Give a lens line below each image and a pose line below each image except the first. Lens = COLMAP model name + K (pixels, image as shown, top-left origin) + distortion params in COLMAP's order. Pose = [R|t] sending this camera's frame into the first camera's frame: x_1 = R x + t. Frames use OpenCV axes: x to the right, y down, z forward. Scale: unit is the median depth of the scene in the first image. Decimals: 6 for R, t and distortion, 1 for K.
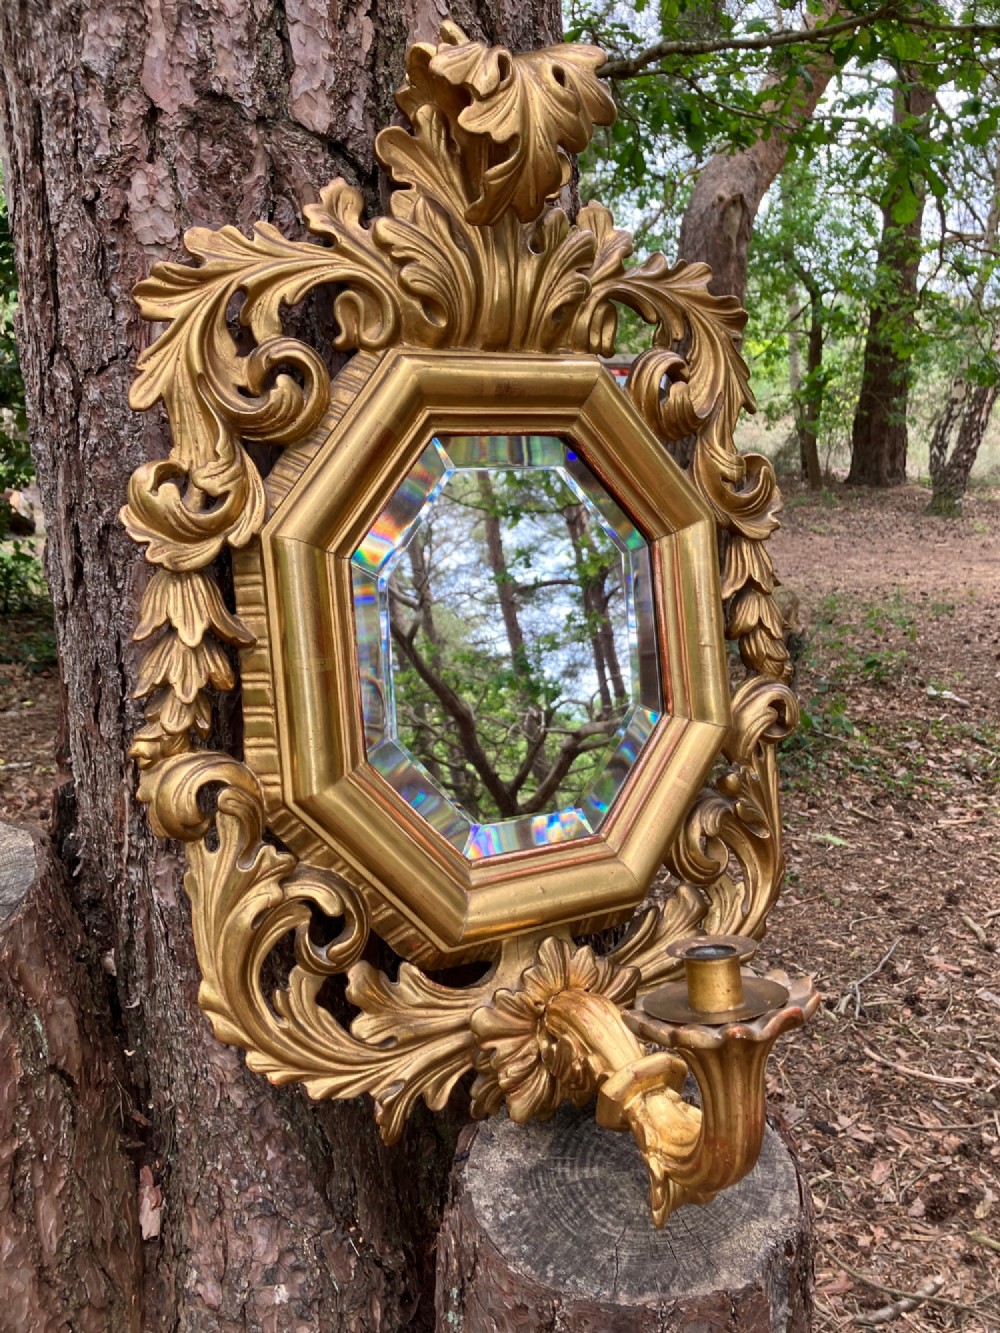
lens RADIAL K [[1115.0, 0, 516.0], [0, 1115.0, 649.4], [0, 0, 1]] dist [0.027469, -0.017905]
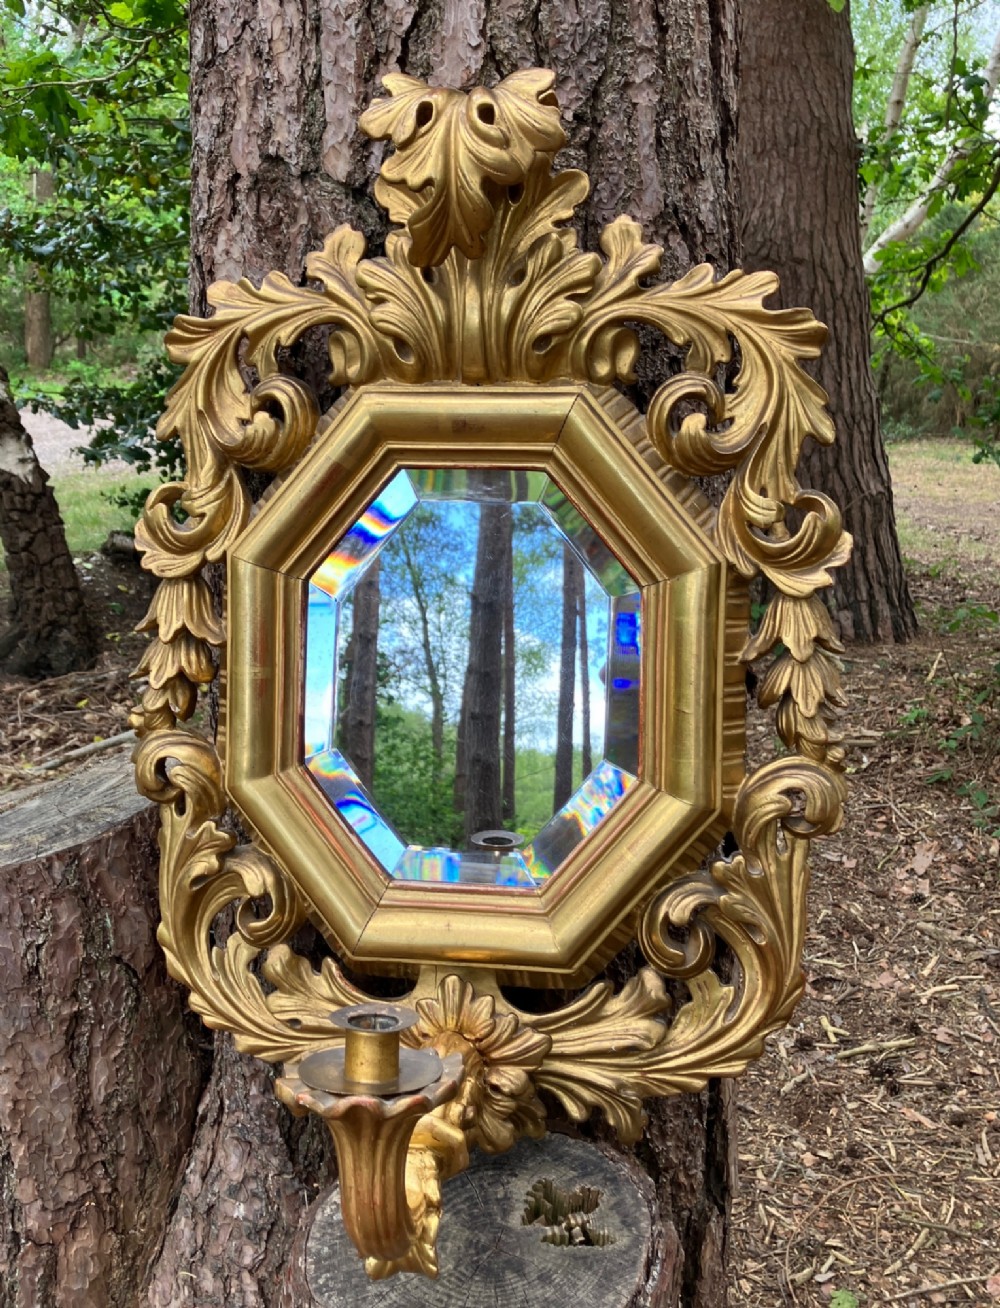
lens RADIAL K [[1212.7, 0, 484.7], [0, 1212.7, 640.5], [0, 0, 1]] dist [0.020263, 0.000000]
pose [[0.803251, 0.133400, -0.580510, 0.674184], [-0.116483, 0.990961, 0.066544, -0.119423], [0.584140, 0.014168, 0.811530, 0.140285]]
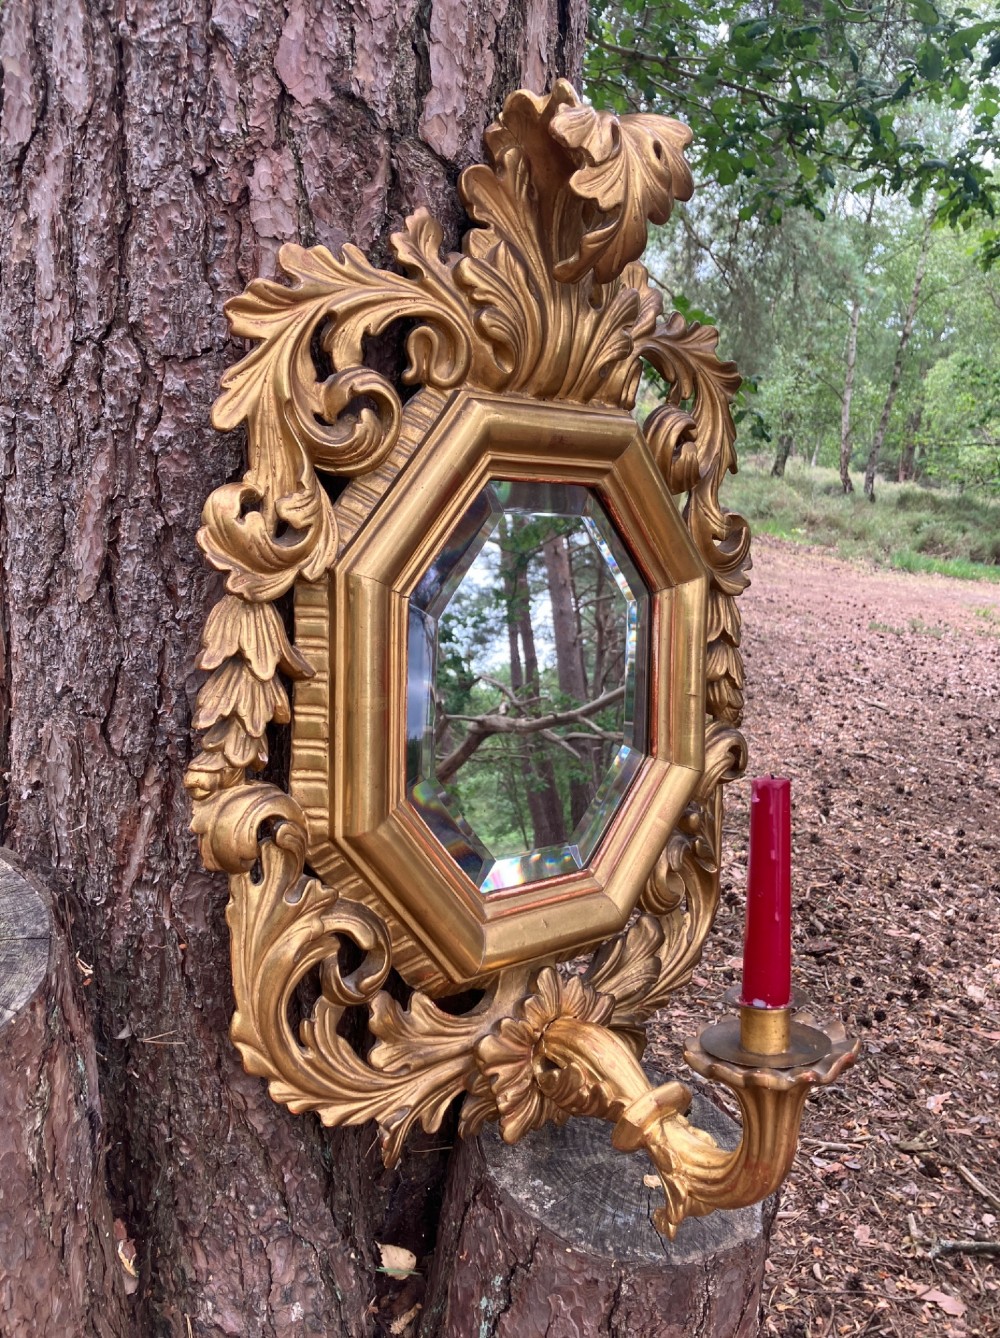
lens RADIAL K [[1170.7, 0, 496.0], [0, 1170.7, 670.5], [0, 0, 1]] dist [0.039641, -0.004352]
pose [[0.970012, 0.071307, 0.232360, -0.306676], [-0.083365, 0.995613, 0.042483, -0.066017], [-0.228312, -0.060580, 0.971702, -0.044116]]
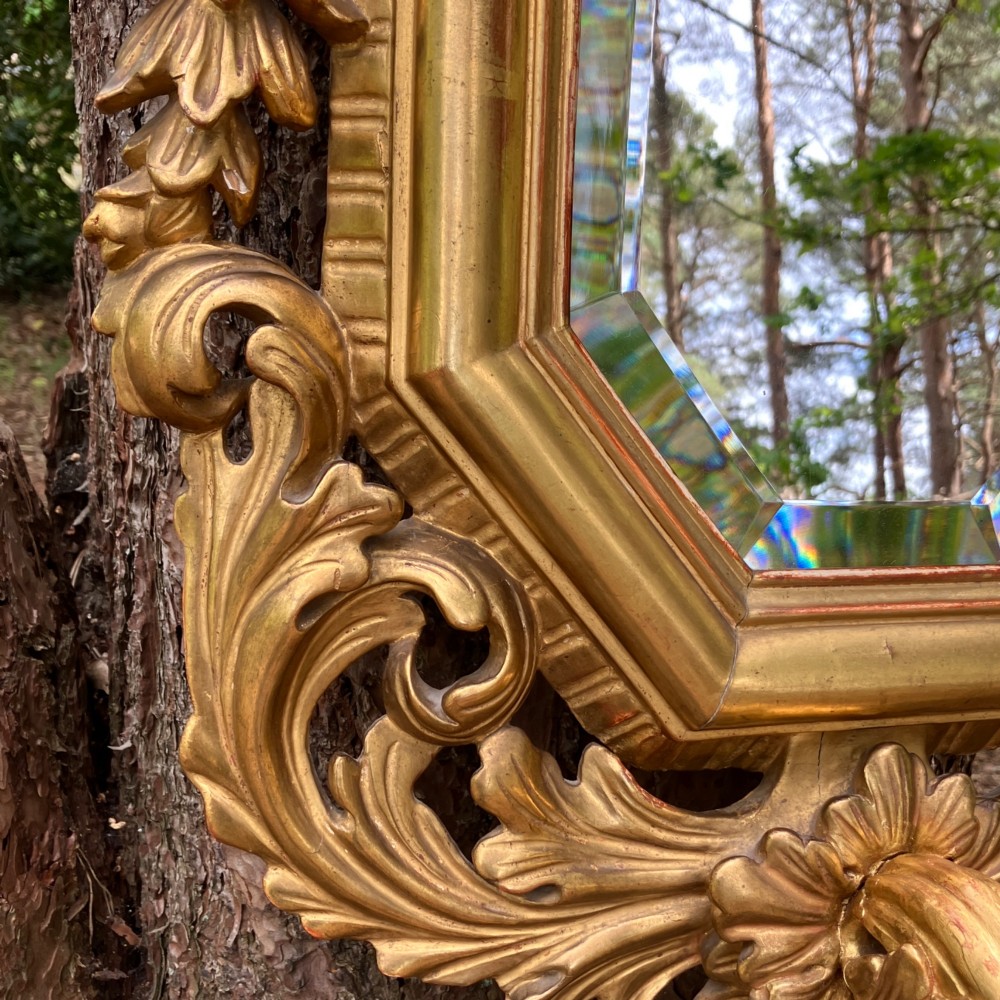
lens RADIAL K [[1325.6, 0, 575.7], [0, 1325.6, 546.5], [0, 0, 1]] dist [0.016542, 0.000000]
pose [[0.981022, 0.138077, -0.136125, -0.040443], [-0.123418, 0.986145, 0.110840, 0.129219], [0.149543, -0.091936, 0.984472, 0.429081]]
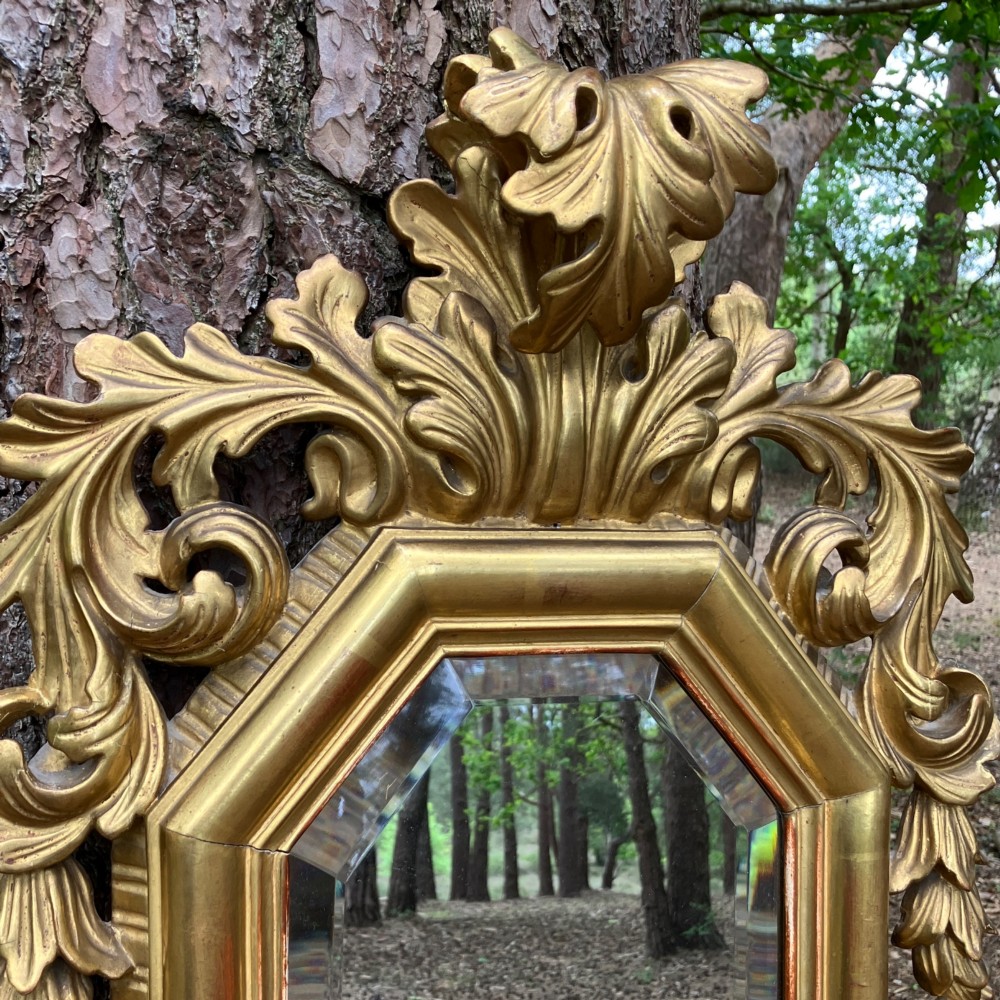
lens RADIAL K [[1123.0, 0, 484.2], [0, 1123.0, 579.8], [0, 0, 1]] dist [0.022234, 0.000000]
pose [[0.981844, 0.090839, -0.166526, 0.054208], [-0.090978, 0.995830, 0.006808, -0.247180], [0.166450, 0.008465, 0.986014, 0.371787]]
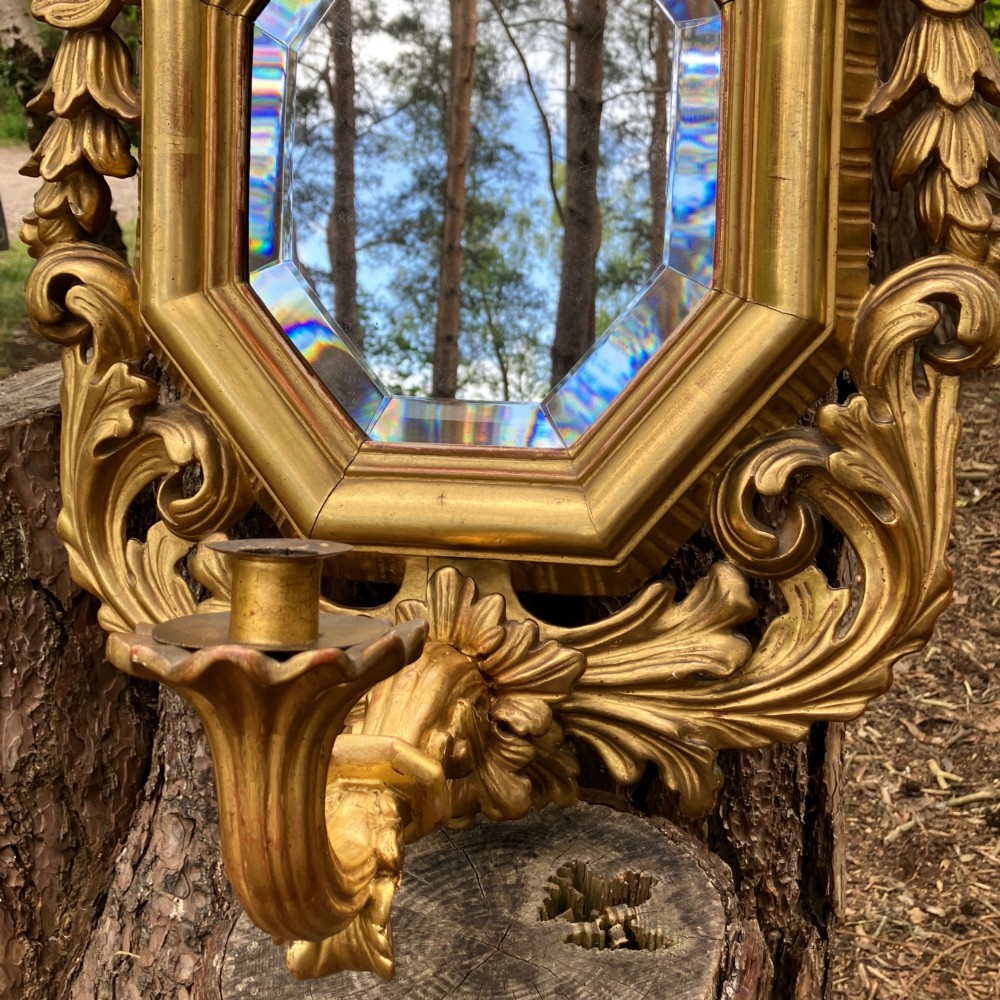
lens RADIAL K [[1227.2, 0, 520.5], [0, 1227.2, 410.9], [0, 0, 1]] dist [0.017624, 0.000000]
pose [[0.776317, 0.140200, -0.614553, 0.553784], [-0.122447, 0.989921, 0.071157, 0.103879], [0.618335, 0.020010, 0.785660, 0.440941]]
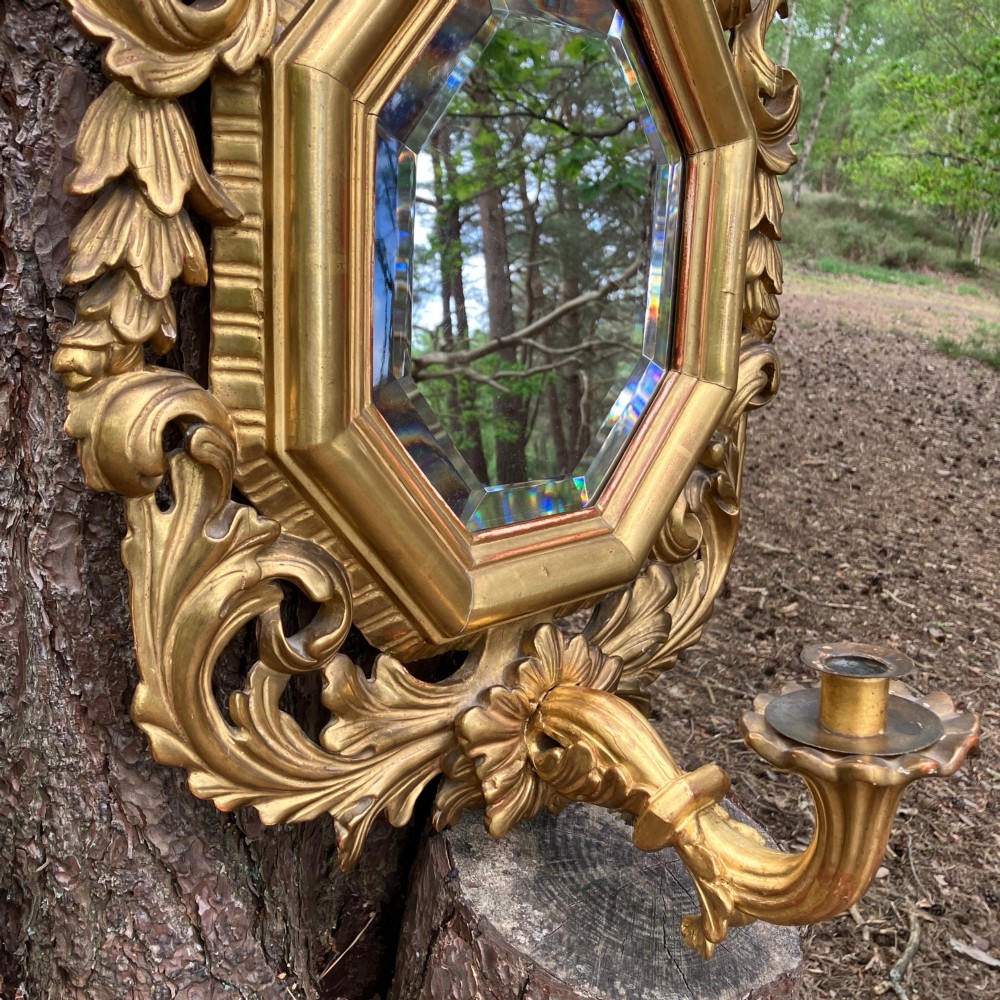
lens RADIAL K [[1123.0, 0, 524.3], [0, 1123.0, 486.4], [0, 0, 1]] dist [0.022234, 0.000000]
pose [[0.946204, 0.052157, 0.319338, -0.272148], [-0.107447, 0.981568, 0.158050, 0.025690], [-0.305209, -0.183859, 0.934368, 0.251056]]
